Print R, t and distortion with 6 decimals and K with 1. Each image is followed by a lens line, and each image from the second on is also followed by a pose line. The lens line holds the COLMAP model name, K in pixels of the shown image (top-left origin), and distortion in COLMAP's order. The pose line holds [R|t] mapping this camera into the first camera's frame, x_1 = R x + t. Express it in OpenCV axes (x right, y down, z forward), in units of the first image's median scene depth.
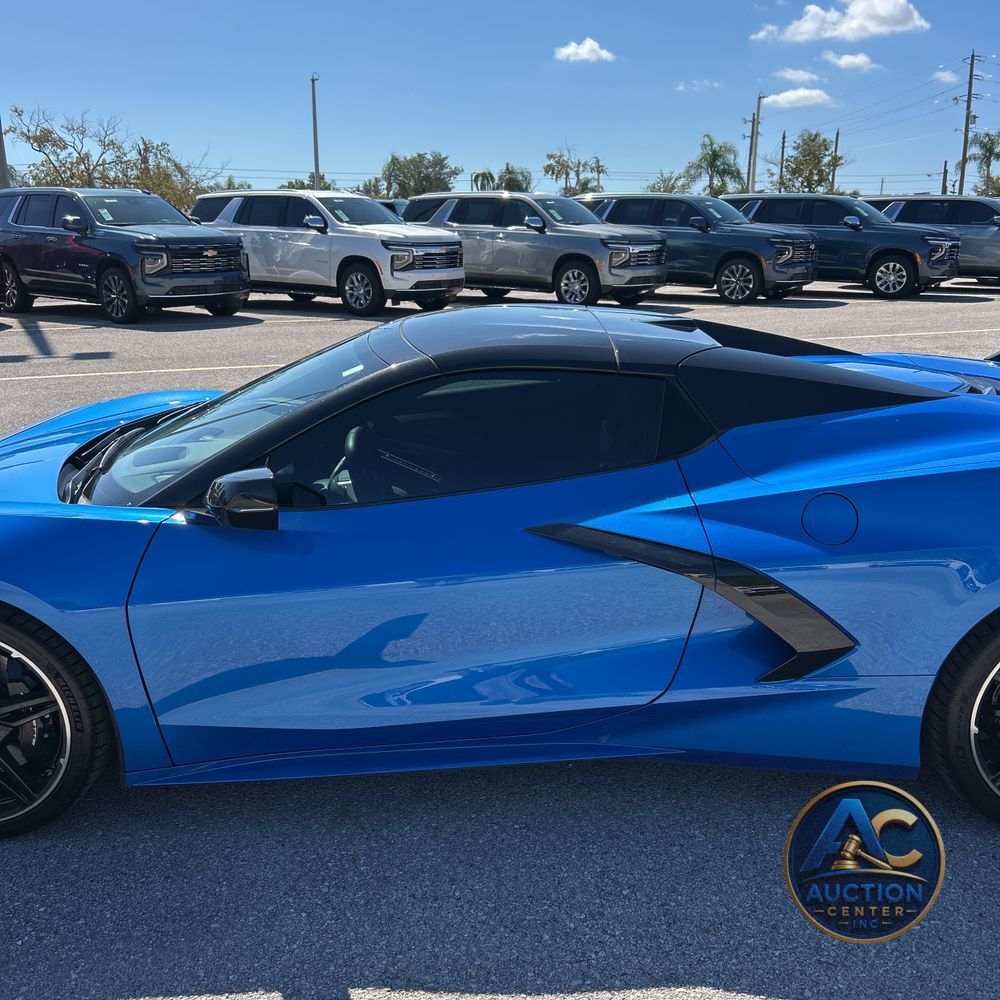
lens RADIAL K [[1036.3, 0, 503.3], [0, 1036.3, 503.2], [0, 0, 1]] dist [0.005871, 0.000000]
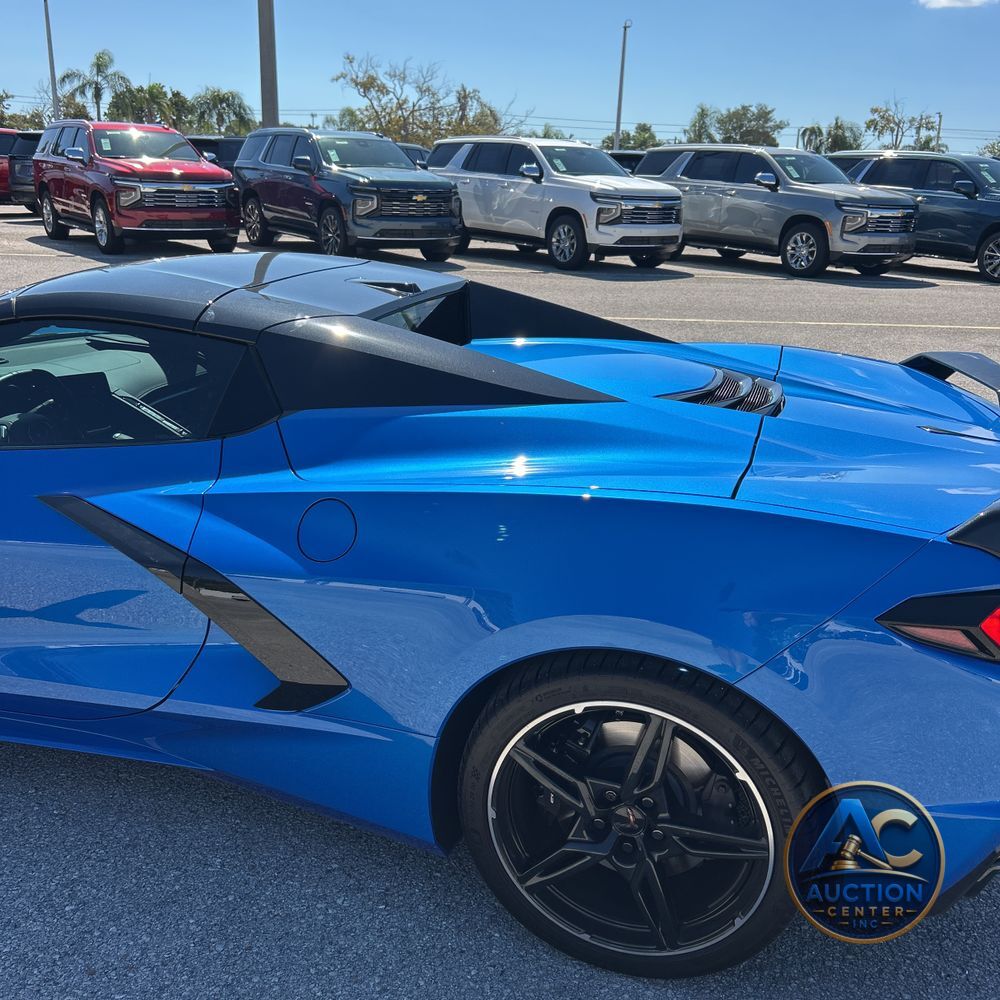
lens RADIAL K [[1036.3, 0, 496.7], [0, 1036.3, 500.9], [0, 0, 1]] dist [0.005871, 0.000000]
pose [[0.951508, 0.125443, -0.280886, 0.099134], [-0.114169, 0.991869, 0.056218, -0.010295], [0.285654, -0.021423, 0.958093, 0.035752]]
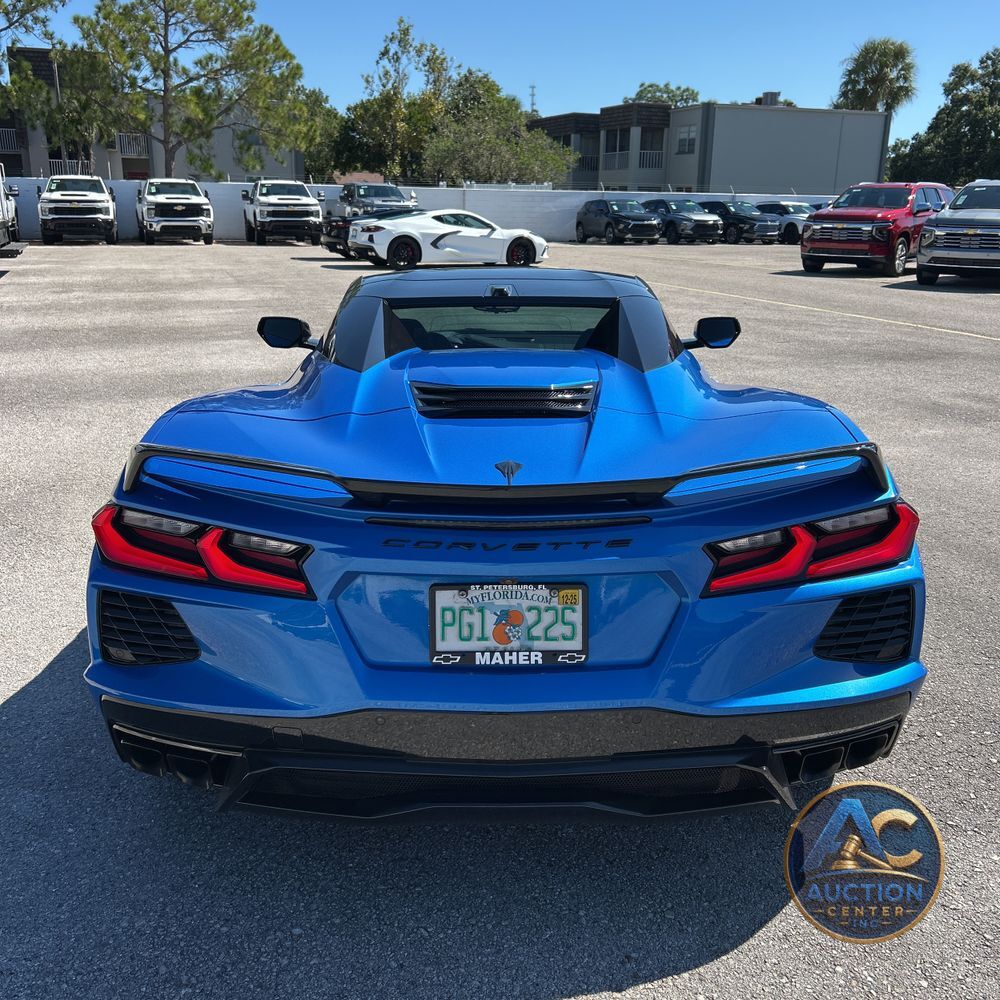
lens RADIAL K [[1036.3, 0, 497.7], [0, 1036.3, 492.3], [0, 0, 1]] dist [0.005871, 0.000000]
pose [[-0.015154, 0.270485, -0.962605, 0.244342], [-0.273167, 0.924972, 0.264210, -0.025061], [0.961847, 0.266955, 0.059870, 0.087074]]
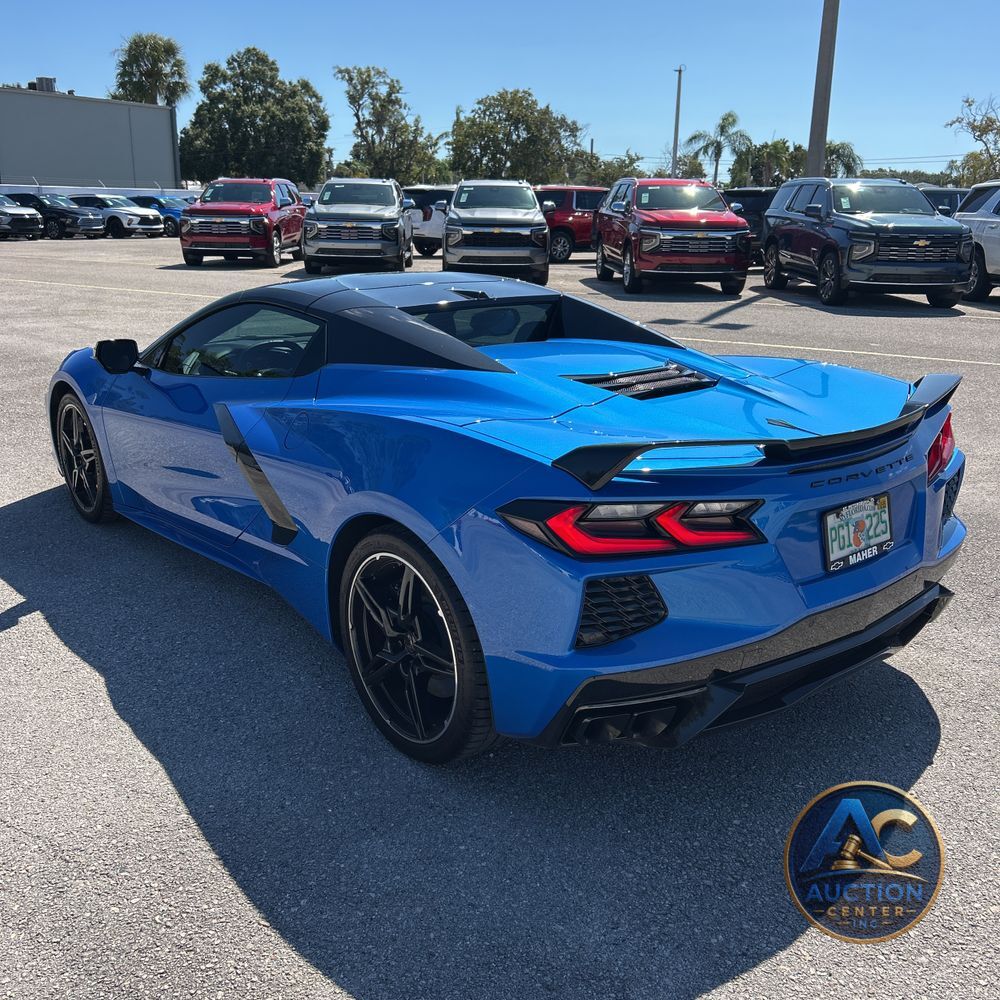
lens RADIAL K [[1036.3, 0, 487.8], [0, 1036.3, 508.6], [0, 0, 1]] dist [0.005871, 0.000000]
pose [[0.619889, 0.231246, -0.749842, 0.237098], [-0.220117, 0.968468, 0.116699, -0.015105], [0.753184, 0.092713, 0.651244, 0.048772]]
